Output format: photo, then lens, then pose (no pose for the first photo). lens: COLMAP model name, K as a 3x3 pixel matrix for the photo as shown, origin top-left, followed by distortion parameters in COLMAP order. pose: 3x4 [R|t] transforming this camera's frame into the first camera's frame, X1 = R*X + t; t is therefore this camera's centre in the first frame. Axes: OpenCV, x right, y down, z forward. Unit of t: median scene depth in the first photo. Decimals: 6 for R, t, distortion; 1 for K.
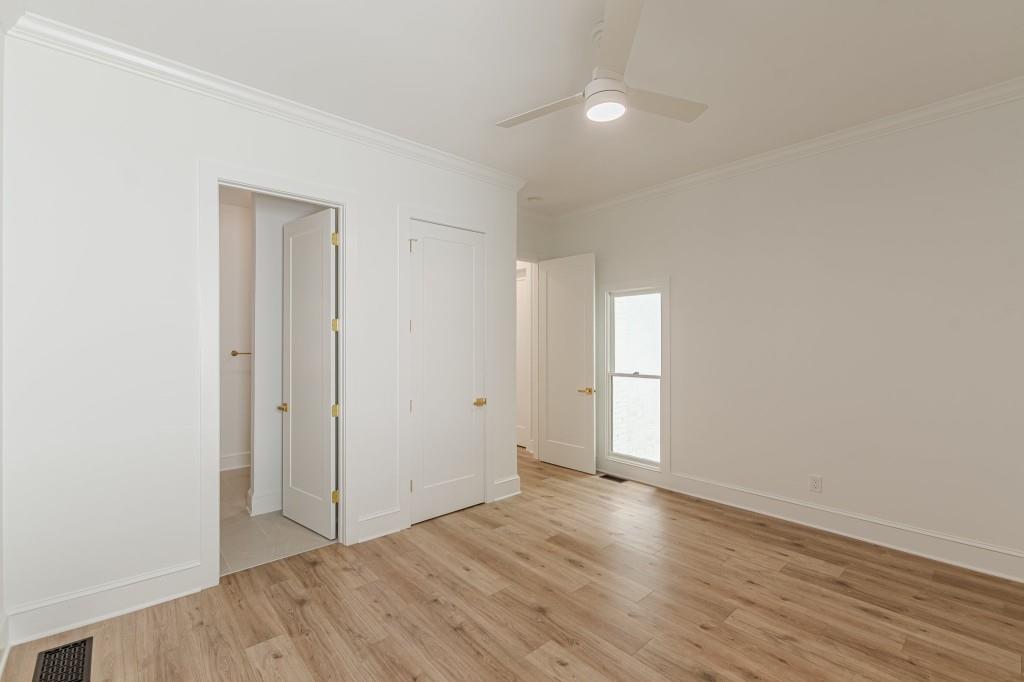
lens RADIAL K [[445.8, 0, 508.3], [0, 445.8, 342.8], [0, 0, 1]] dist [0.008366, -0.003515]
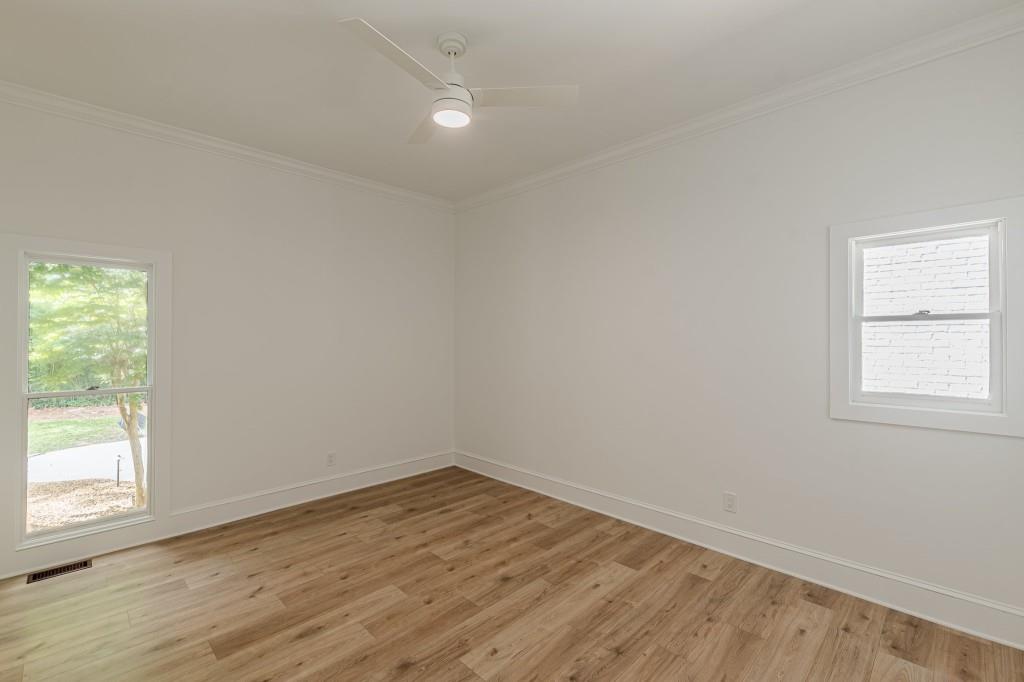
lens RADIAL K [[445.8, 0, 510.8], [0, 445.8, 338.9], [0, 0, 1]] dist [0.008366, -0.003515]
pose [[-0.068264, 0.004605, 0.997657, -0.626106], [0.000069, 0.999989, -0.004611, 0.001882], [-0.997667, -0.000246, -0.068263, 0.710458]]
